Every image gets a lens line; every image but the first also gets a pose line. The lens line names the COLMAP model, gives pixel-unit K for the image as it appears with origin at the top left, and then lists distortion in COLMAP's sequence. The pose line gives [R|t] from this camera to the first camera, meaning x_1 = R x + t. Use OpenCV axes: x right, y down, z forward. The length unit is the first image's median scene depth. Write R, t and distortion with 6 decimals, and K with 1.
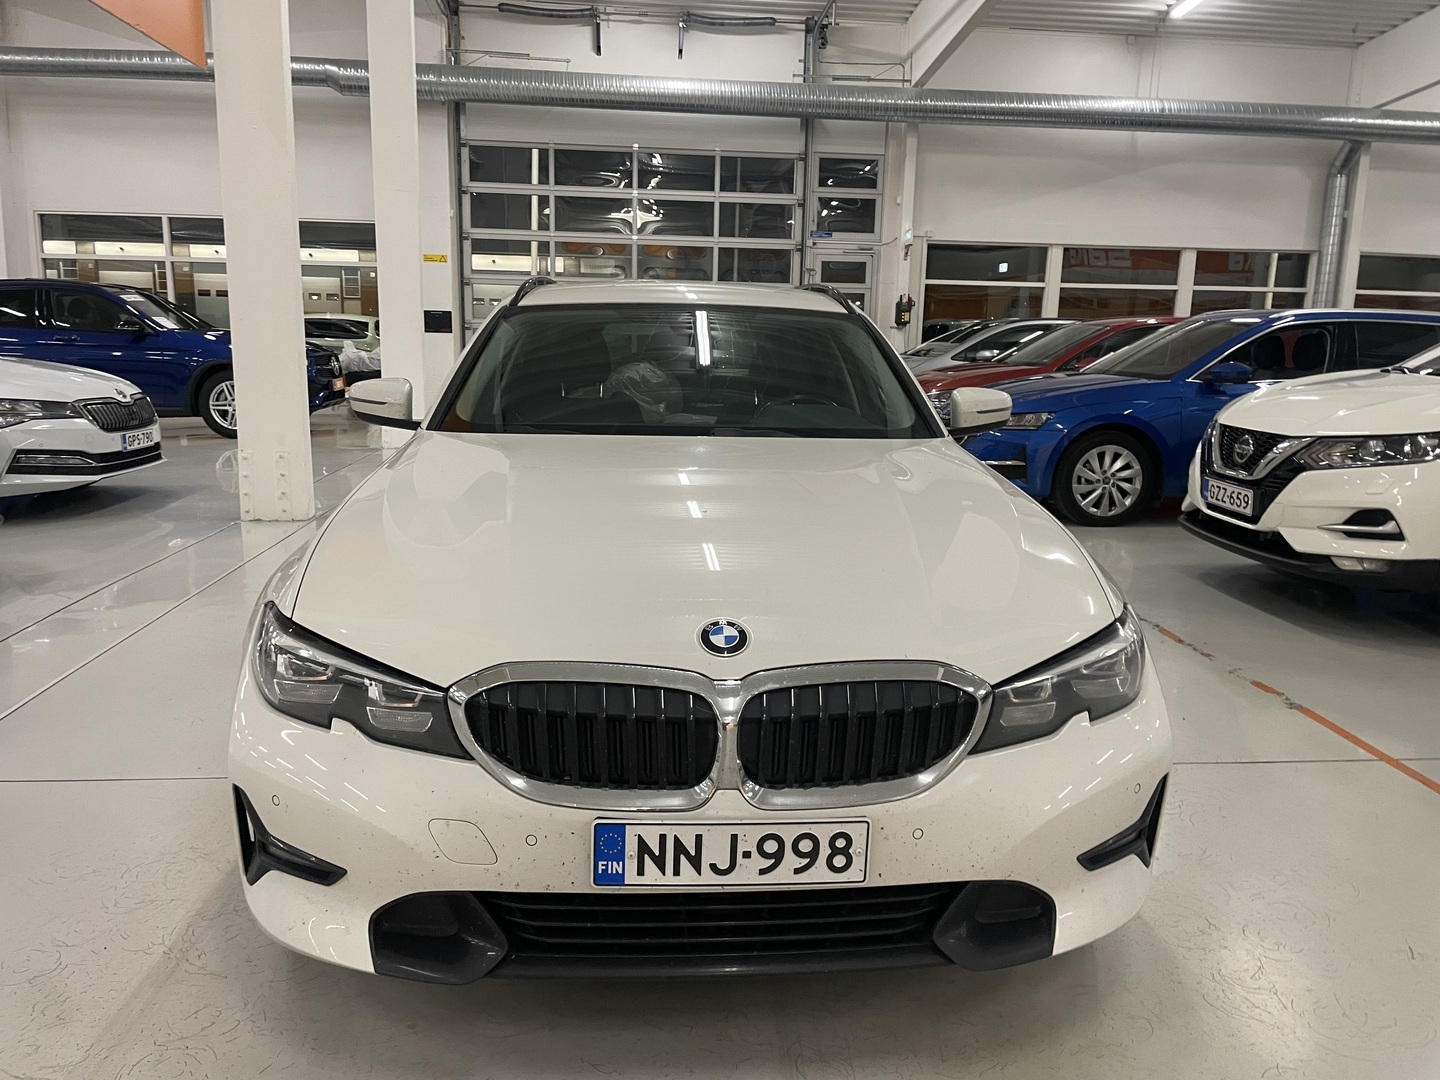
lens RADIAL K [[1099.4, 0, 732.9], [0, 1099.4, 531.5], [0, 0, 1]] dist [0.083149, -0.123186]
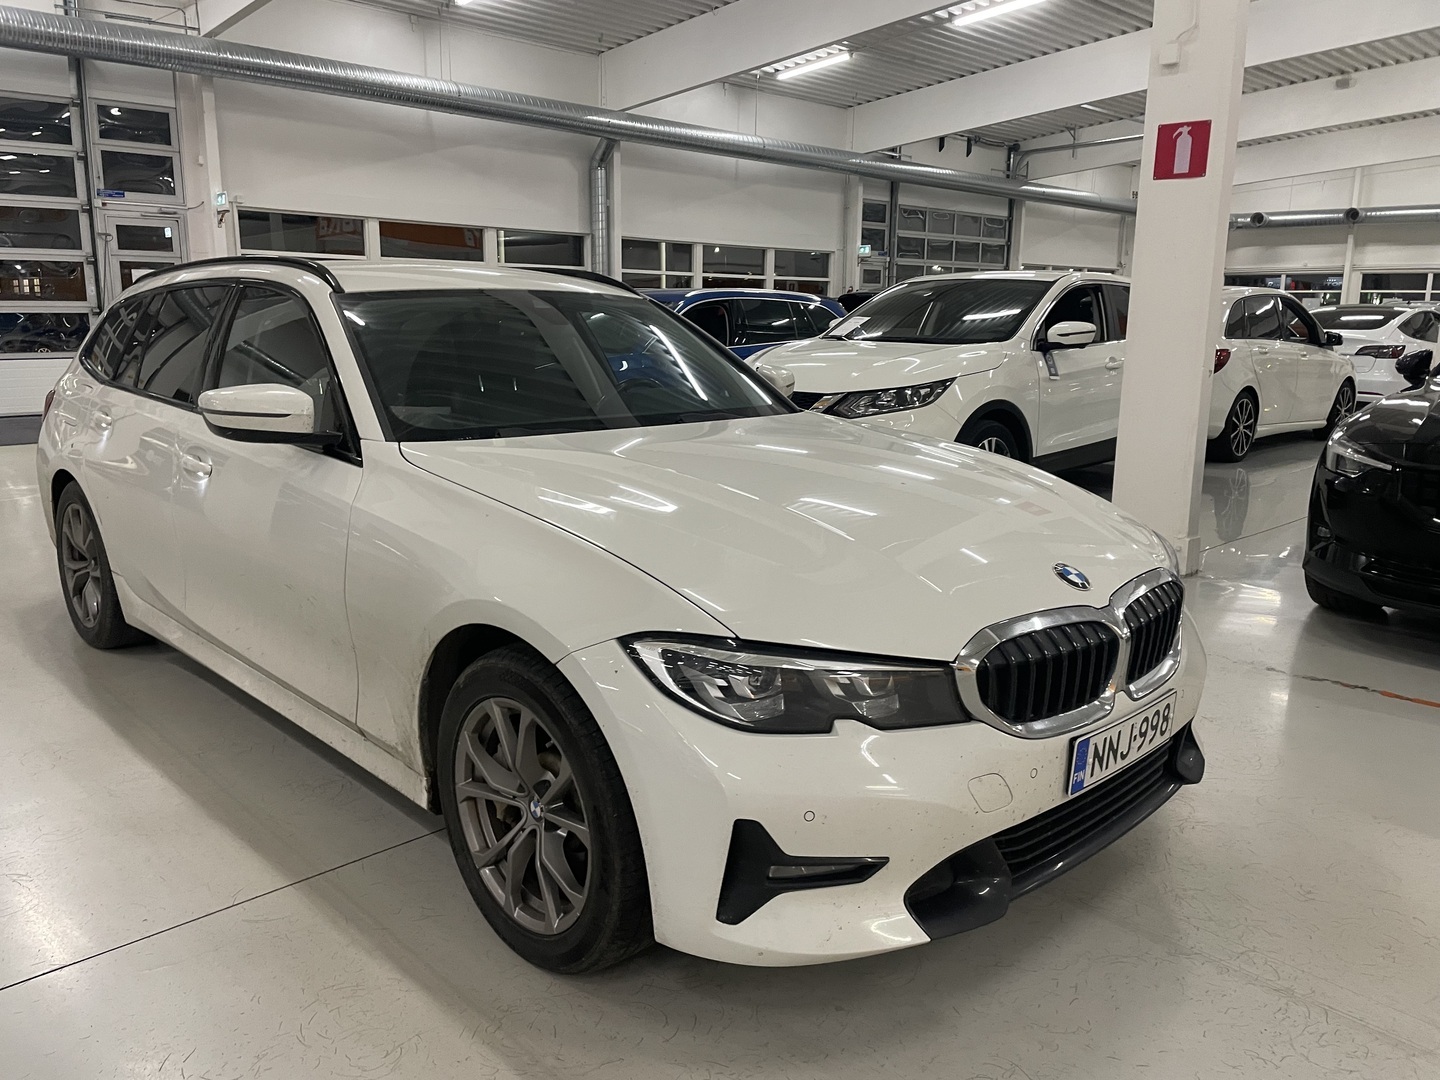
lens RADIAL K [[1099.4, 0, 732.9], [0, 1099.4, 531.5], [0, 0, 1]] dist [0.083149, -0.123186]
pose [[0.762988, -0.140867, 0.630877, -0.131465], [0.124597, 0.989714, 0.070303, -0.010759], [-0.634291, 0.024965, 0.772691, 0.035195]]
